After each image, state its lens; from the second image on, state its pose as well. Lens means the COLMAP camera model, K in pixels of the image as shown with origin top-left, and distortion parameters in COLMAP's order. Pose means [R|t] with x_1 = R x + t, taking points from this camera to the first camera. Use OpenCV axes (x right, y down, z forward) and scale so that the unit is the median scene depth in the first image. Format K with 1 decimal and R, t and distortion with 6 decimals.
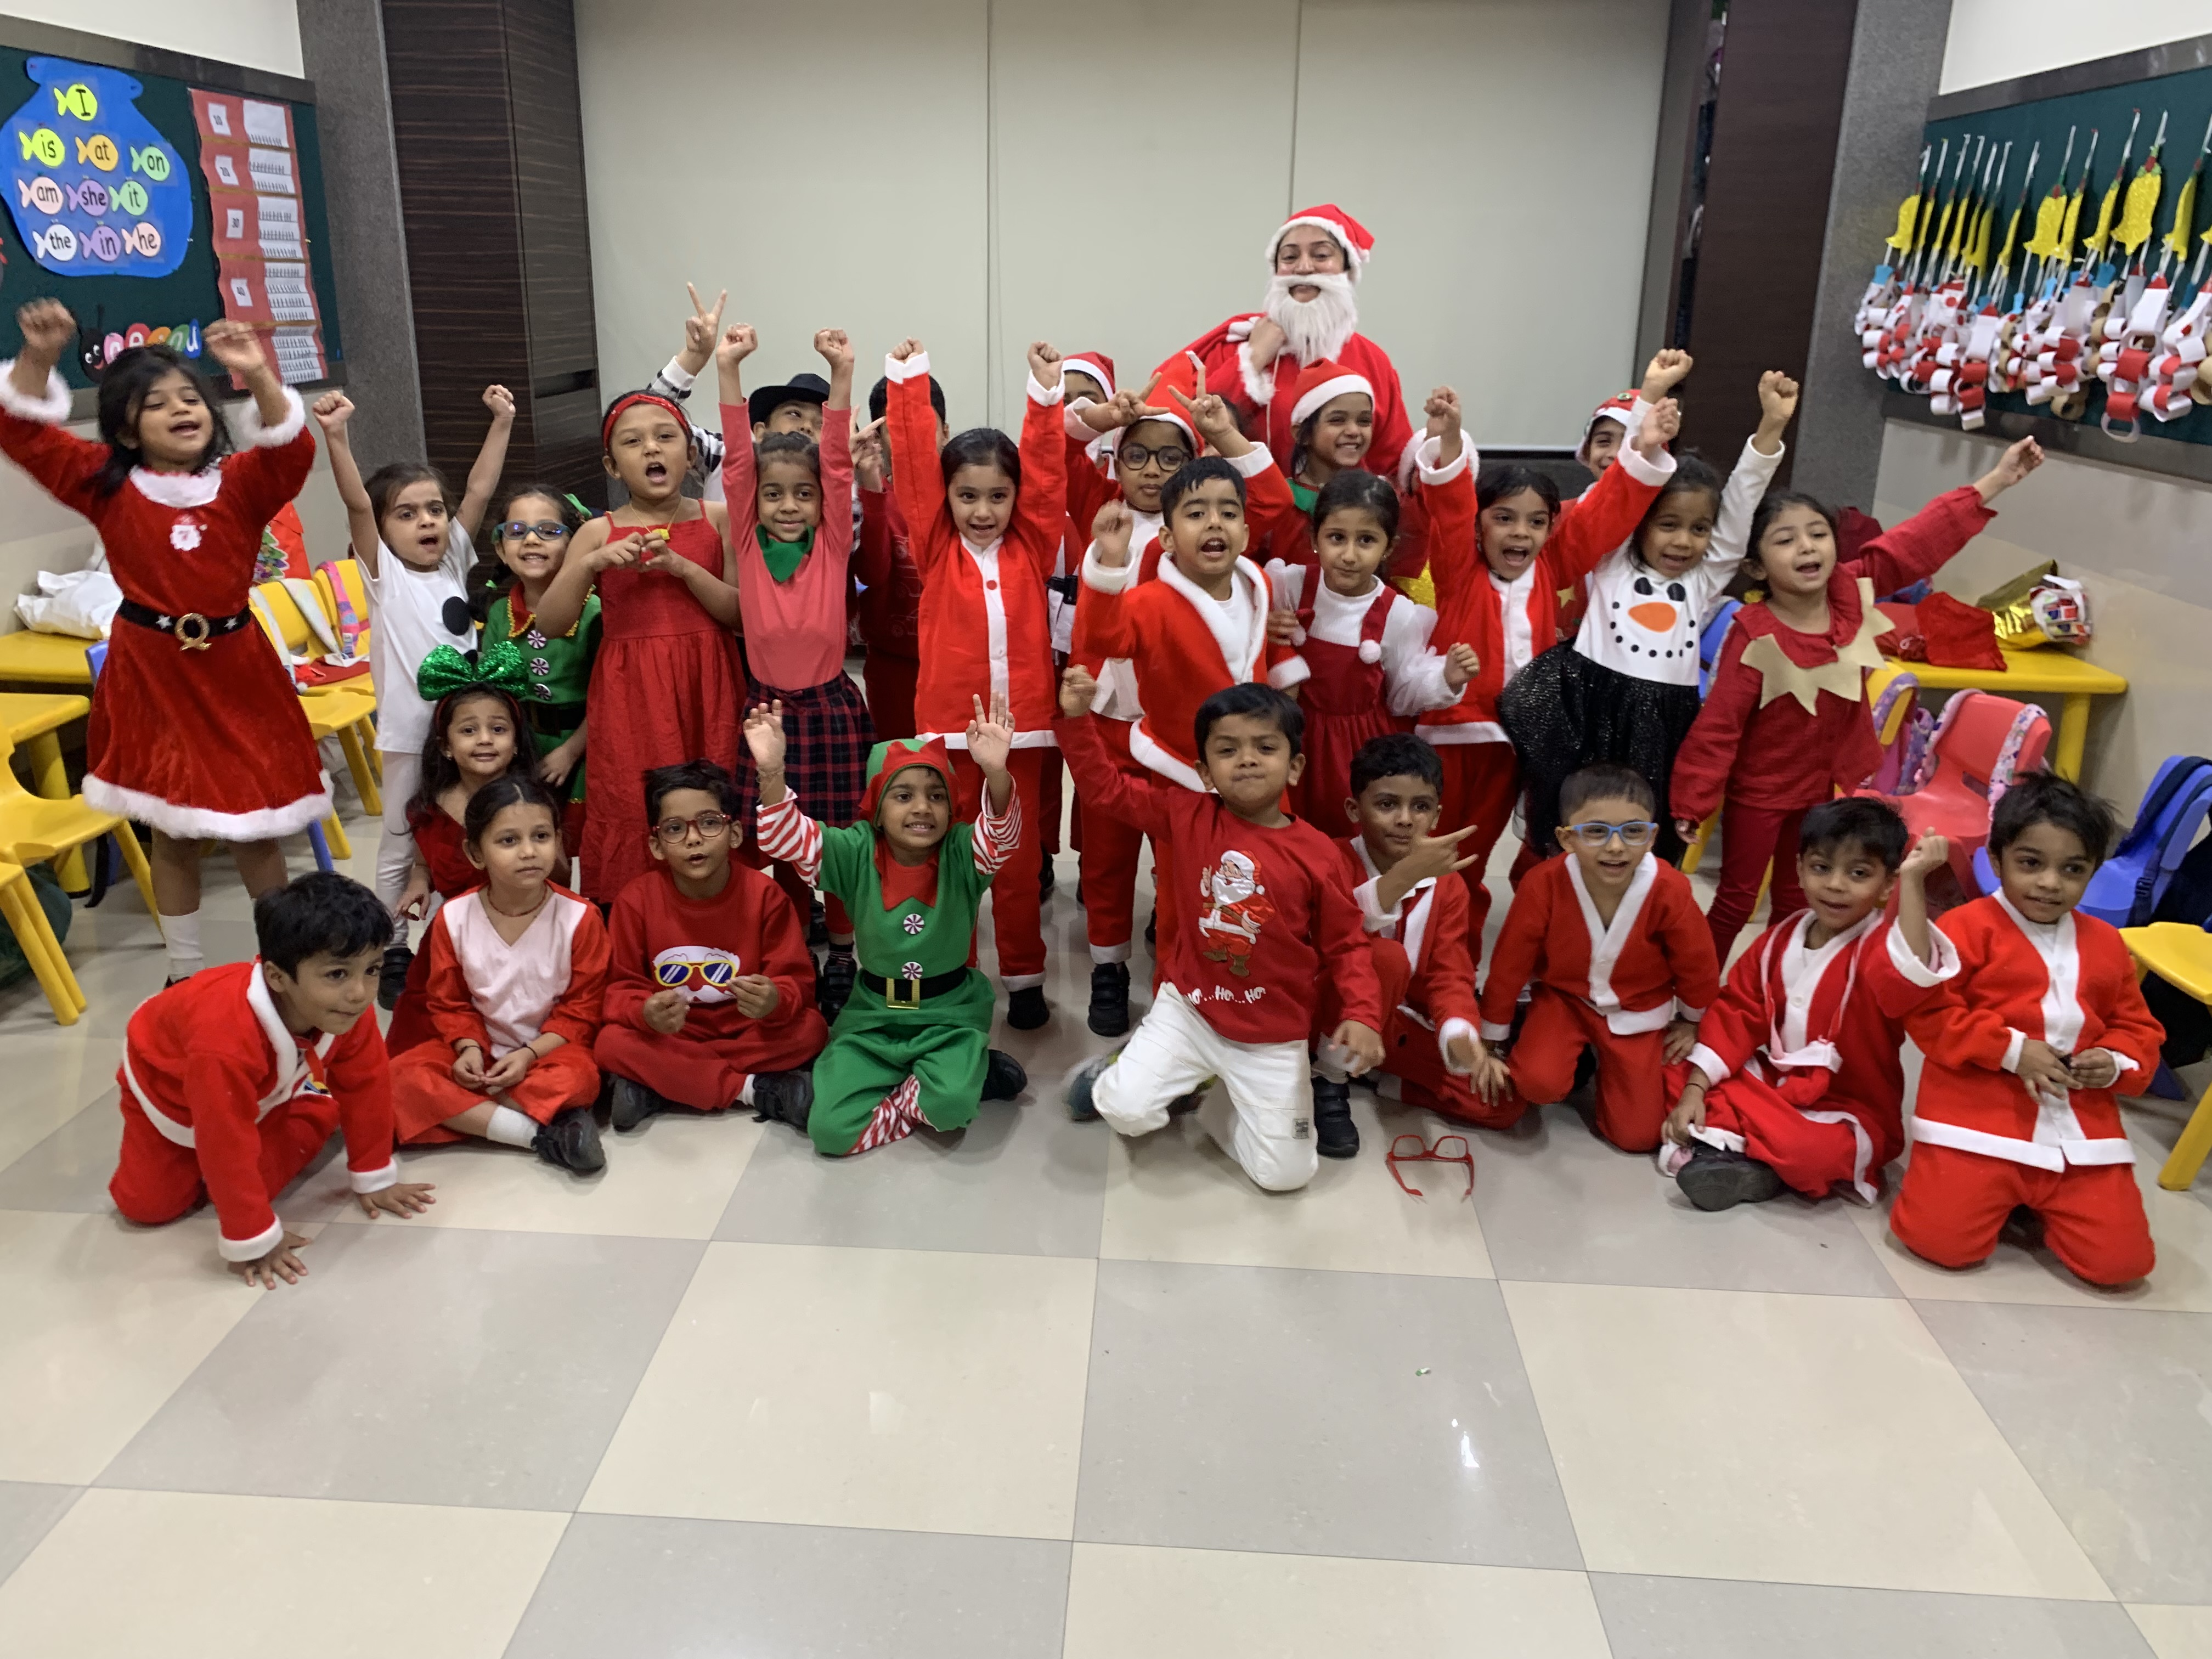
lens RADIAL K [[1695.9, 0, 1106.0], [0, 1695.9, 829.5], [0, 0, 1]] dist [0.004239, -0.008380]
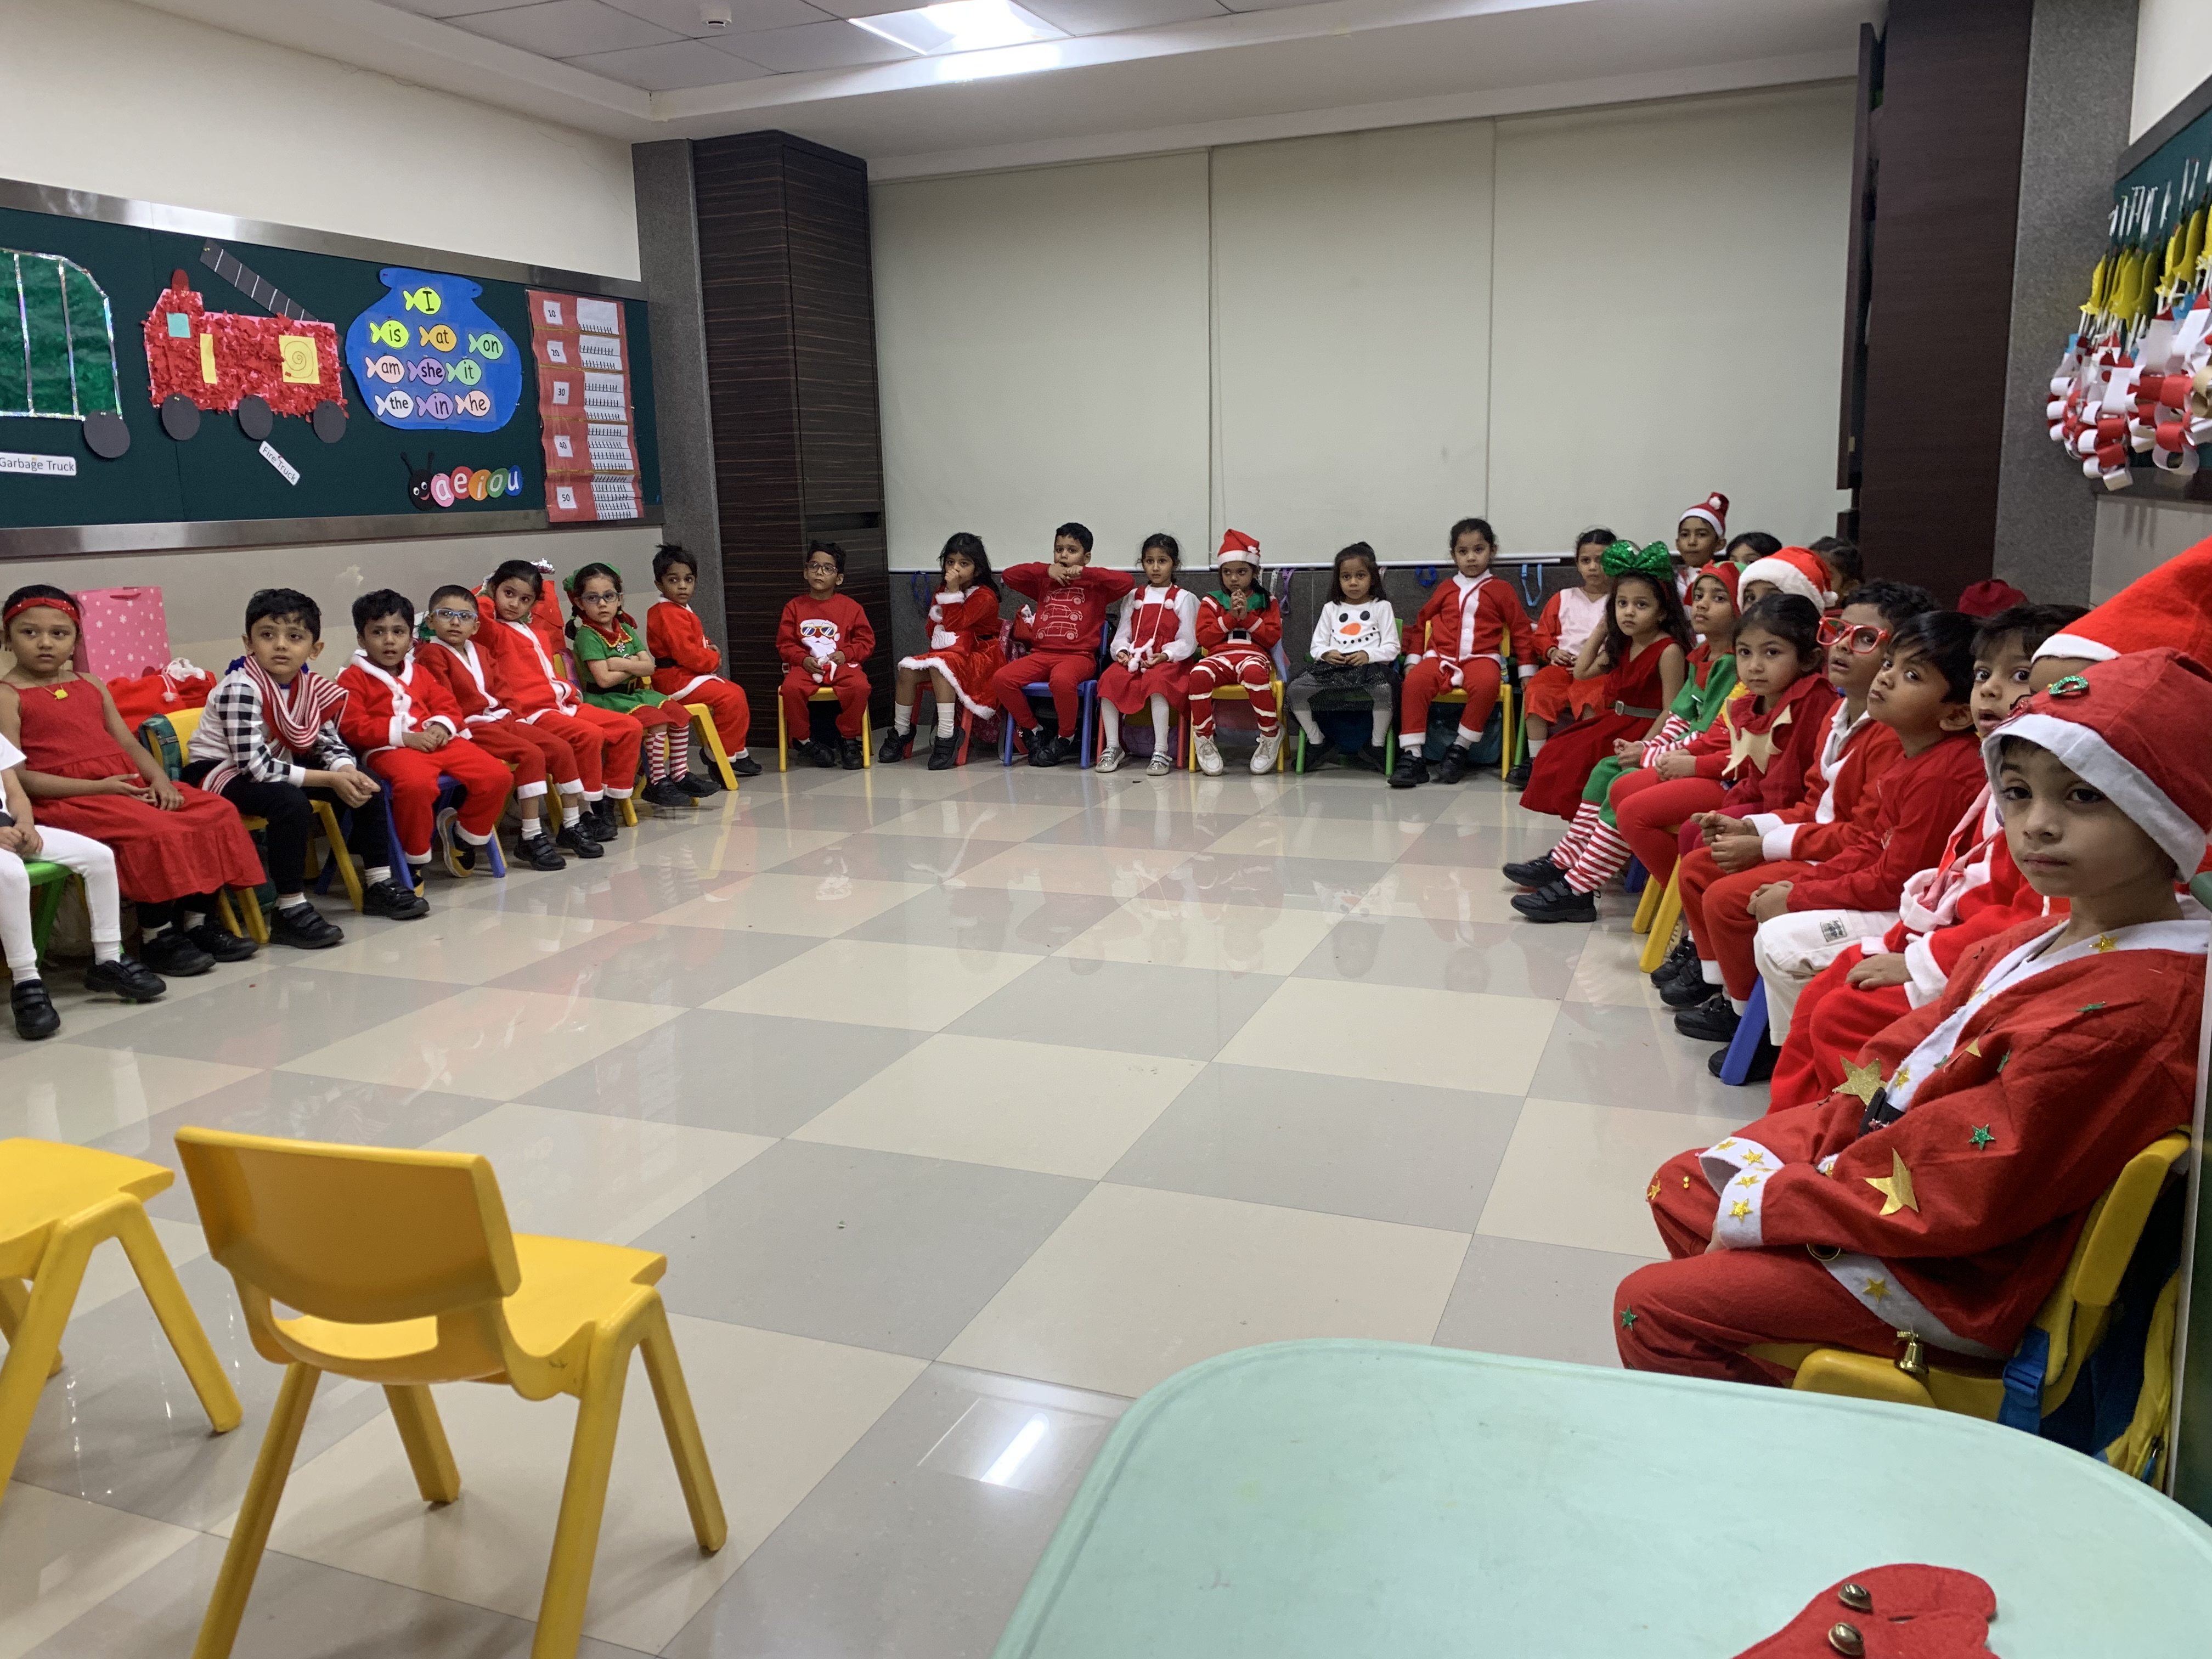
lens RADIAL K [[1701.5, 0, 1106.0], [0, 1701.5, 829.5], [0, 0, 1]] dist [0.036042, -0.090858]
pose [[0.943763, 0.022091, -0.329885, 0.302562], [-0.061103, 0.992232, -0.108362, 0.078895], [0.324929, 0.122425, 0.937781, -0.015025]]
